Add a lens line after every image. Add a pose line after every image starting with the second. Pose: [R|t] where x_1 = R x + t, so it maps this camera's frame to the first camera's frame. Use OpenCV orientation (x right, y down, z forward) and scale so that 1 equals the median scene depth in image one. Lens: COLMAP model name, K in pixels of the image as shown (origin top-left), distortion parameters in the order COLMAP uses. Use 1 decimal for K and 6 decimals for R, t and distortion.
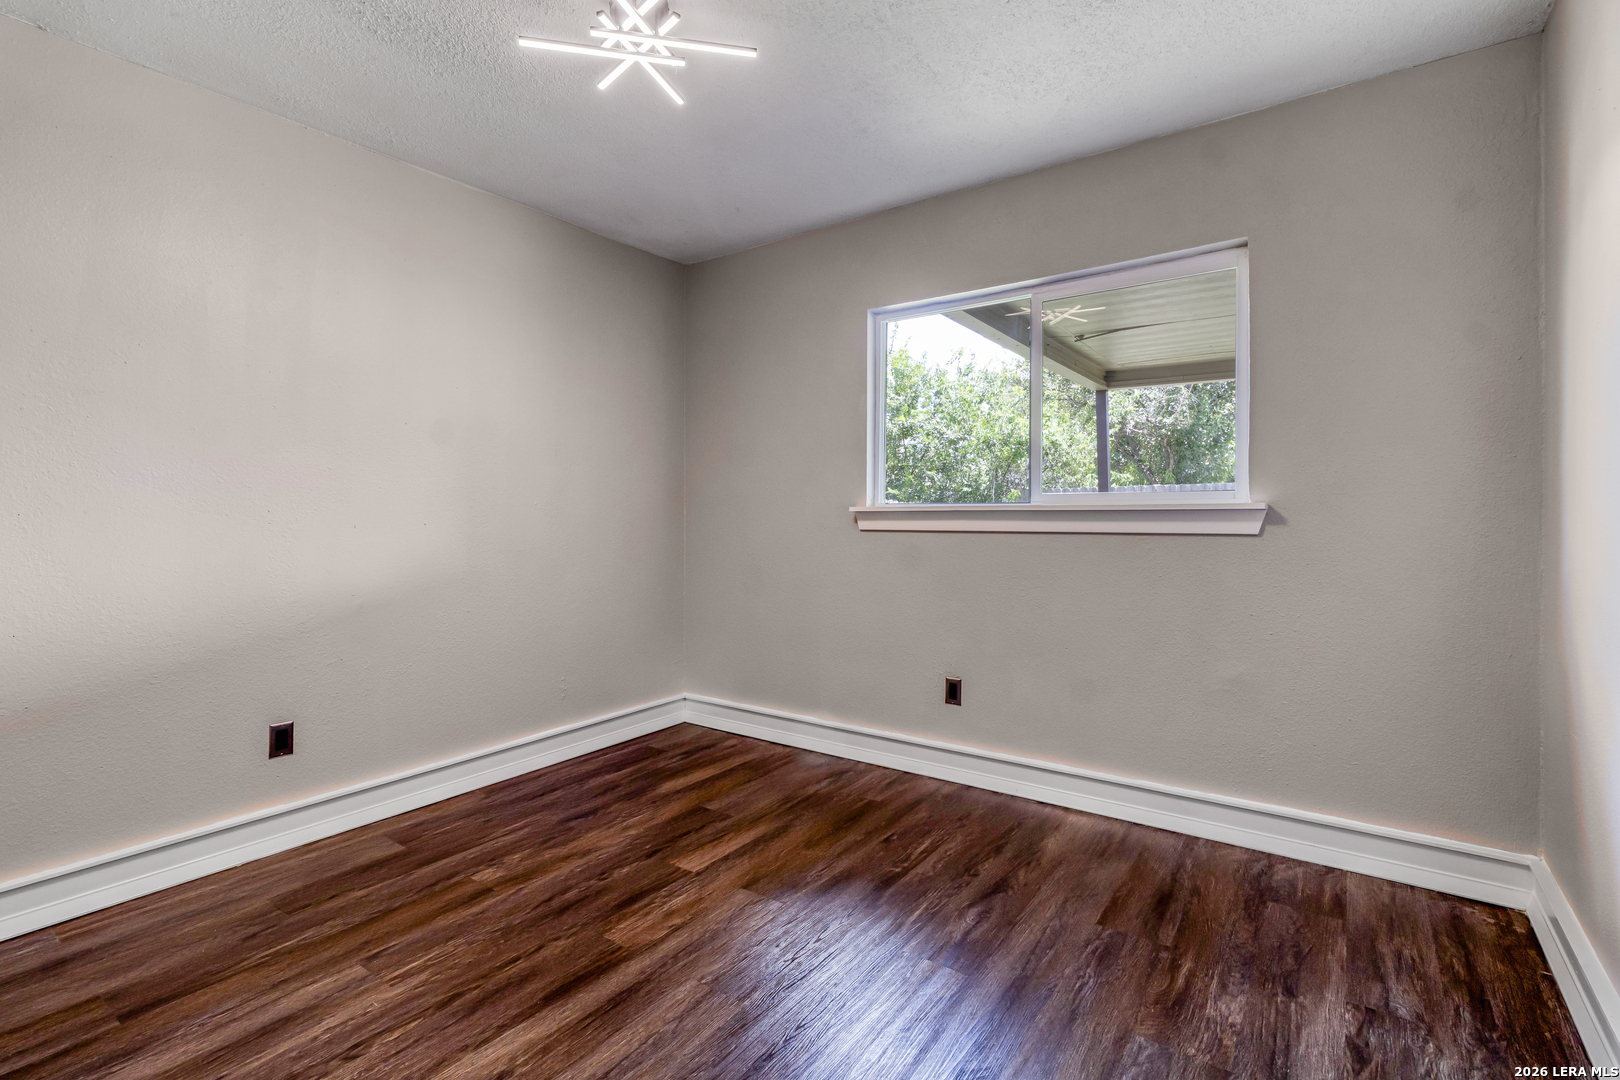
lens RADIAL K [[754.9, 0, 809.0], [0, 754.9, 541.0], [0, 0, 1]] dist [0.005435, 0.000632]
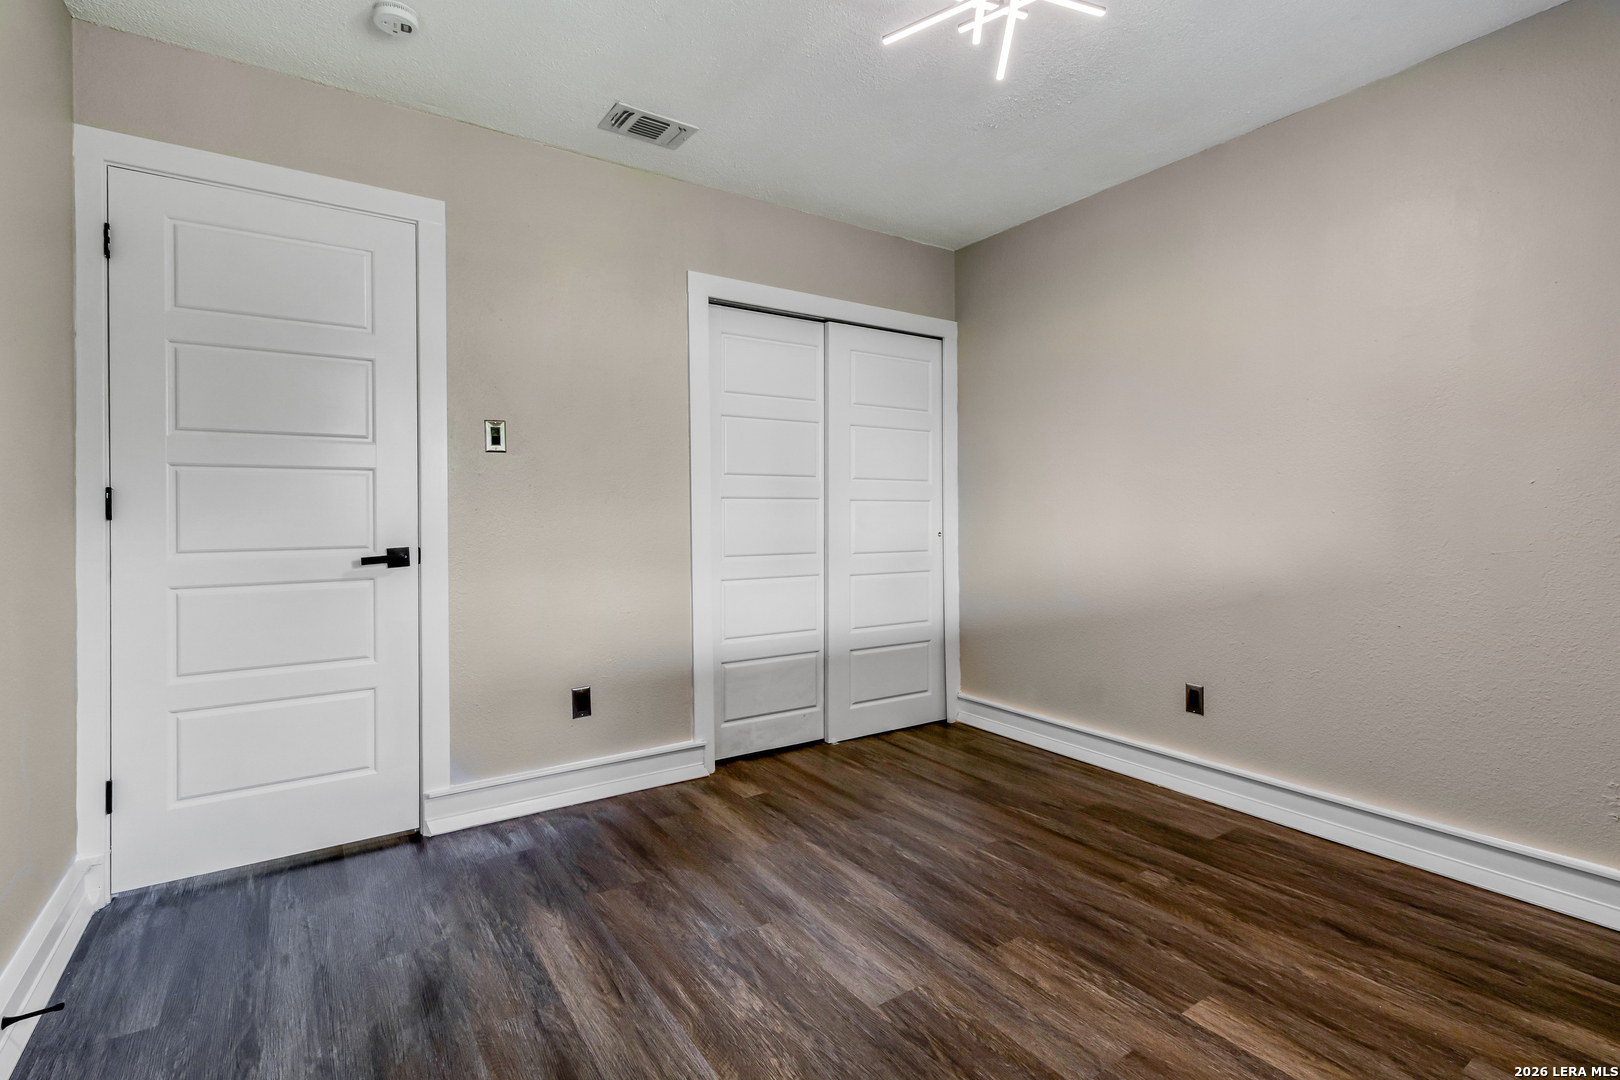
lens RADIAL K [[754.9, 0, 800.3], [0, 754.9, 500.6], [0, 0, 1]] dist [0.005435, 0.000632]
pose [[-0.354467, -0.000796, -0.935068, 0.615013], [-0.021769, 0.999736, 0.007401, -0.034509], [0.934815, 0.022979, -0.354391, 0.883997]]
